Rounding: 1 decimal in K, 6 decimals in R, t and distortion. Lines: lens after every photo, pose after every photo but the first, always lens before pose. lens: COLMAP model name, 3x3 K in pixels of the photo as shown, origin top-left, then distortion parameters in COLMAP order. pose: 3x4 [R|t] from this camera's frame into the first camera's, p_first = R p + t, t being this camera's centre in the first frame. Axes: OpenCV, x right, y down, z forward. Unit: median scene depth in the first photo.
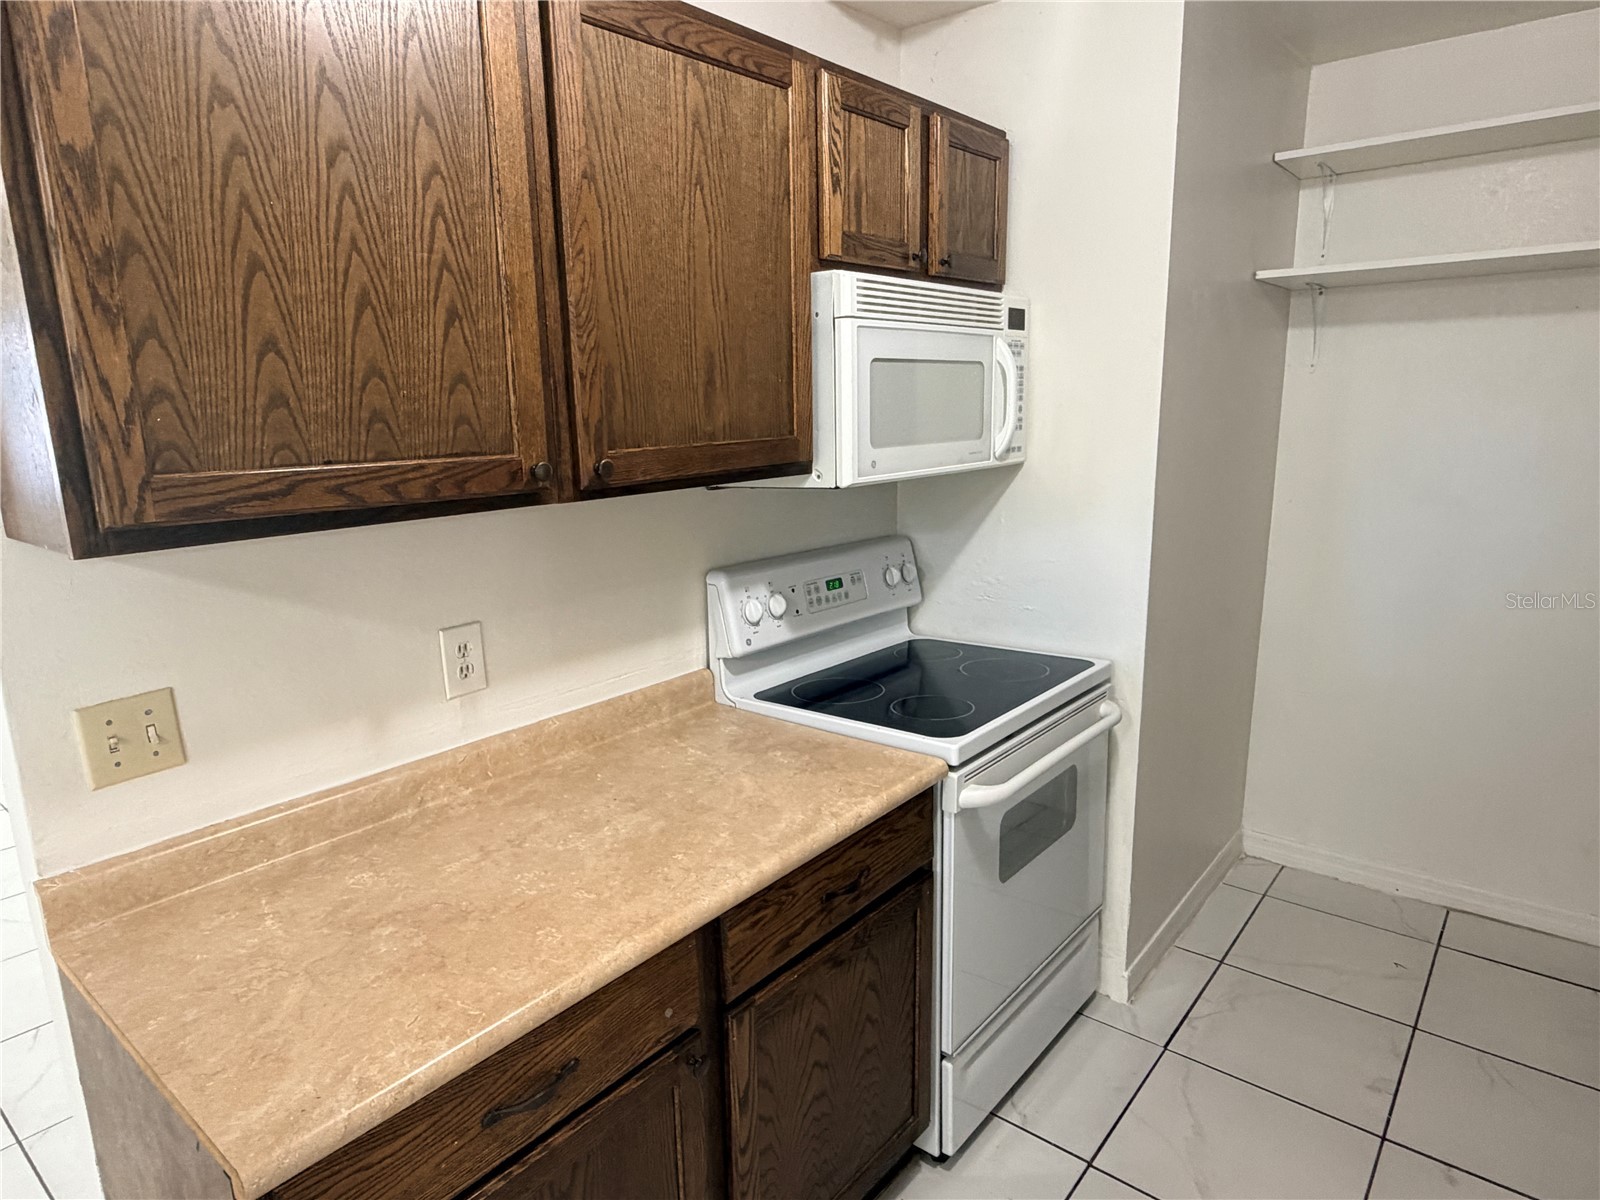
lens RADIAL K [[957.9, 0, 800.5], [0, 957.9, 605.5], [0, 0, 1]] dist [0.007712, -0.005610]
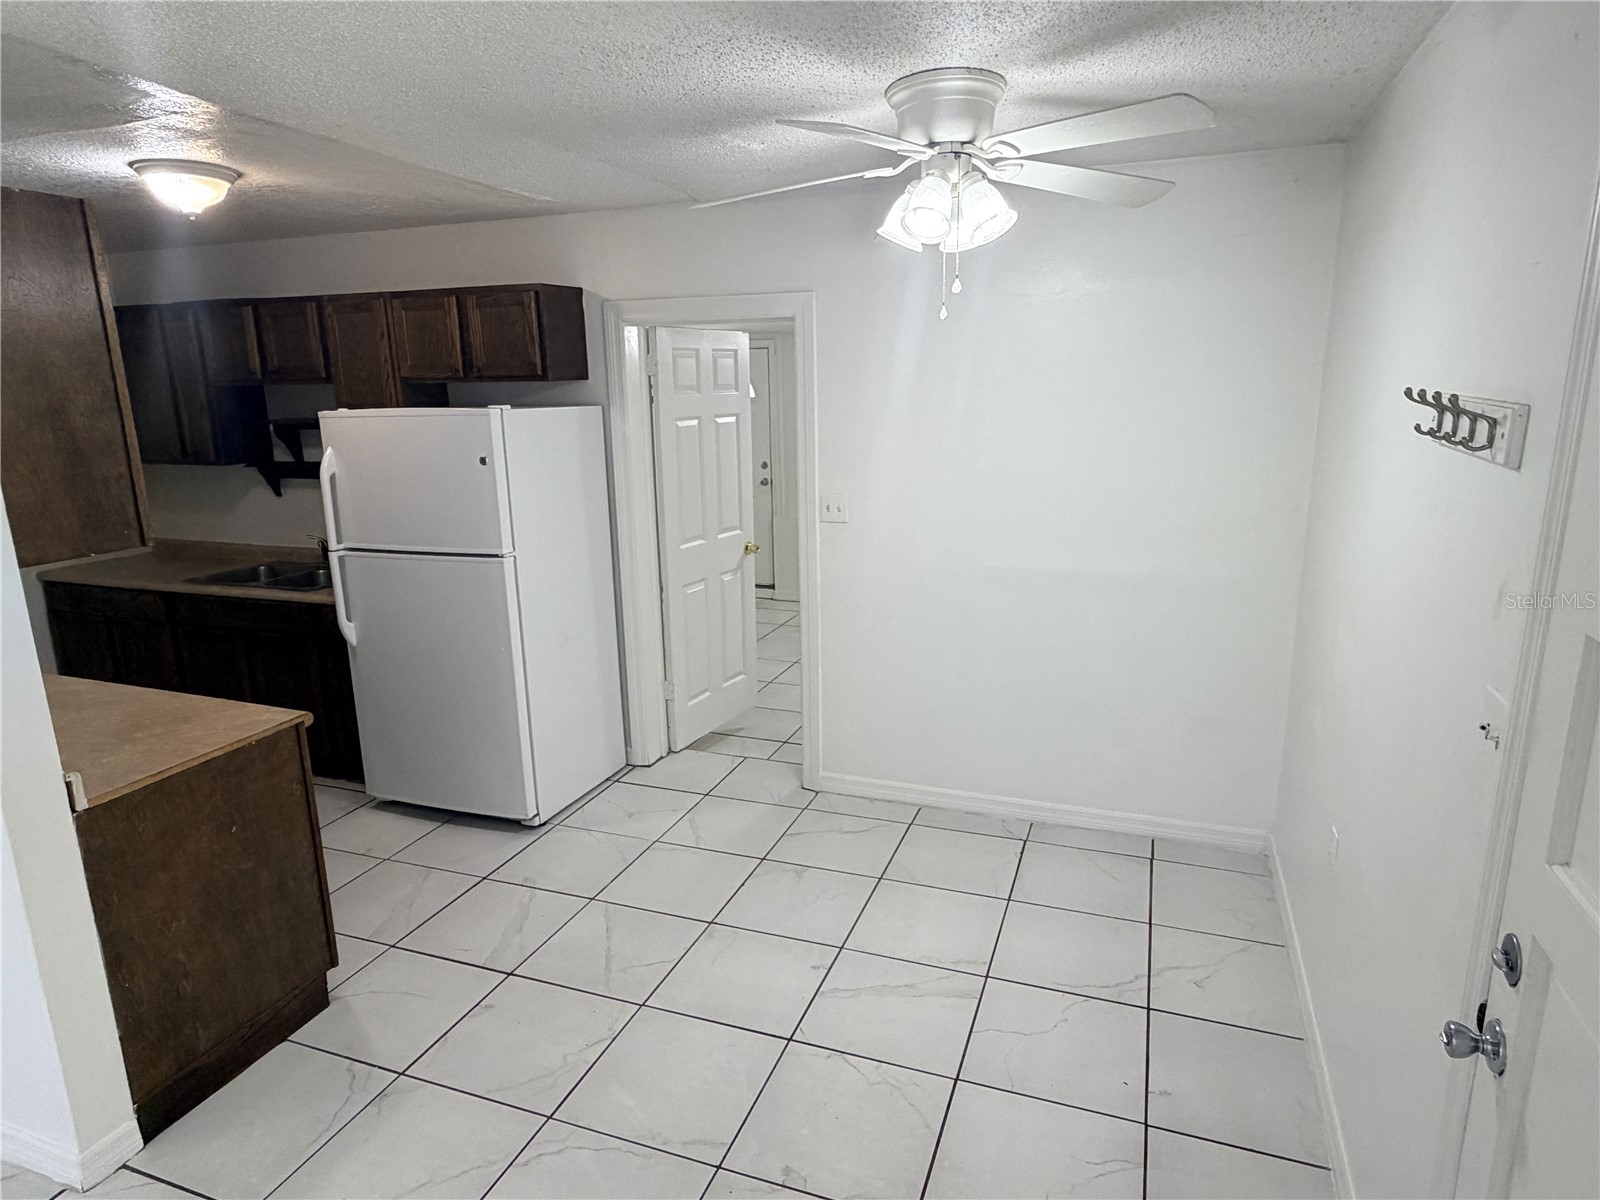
lens RADIAL K [[957.9, 0, 796.1], [0, 957.9, 599.4], [0, 0, 1]] dist [0.007712, -0.005610]
pose [[-0.321831, -0.189815, 0.927575, -2.040490], [0.227010, 0.935650, 0.270231, -0.117901], [-0.919180, 0.297538, -0.258032, 0.131371]]
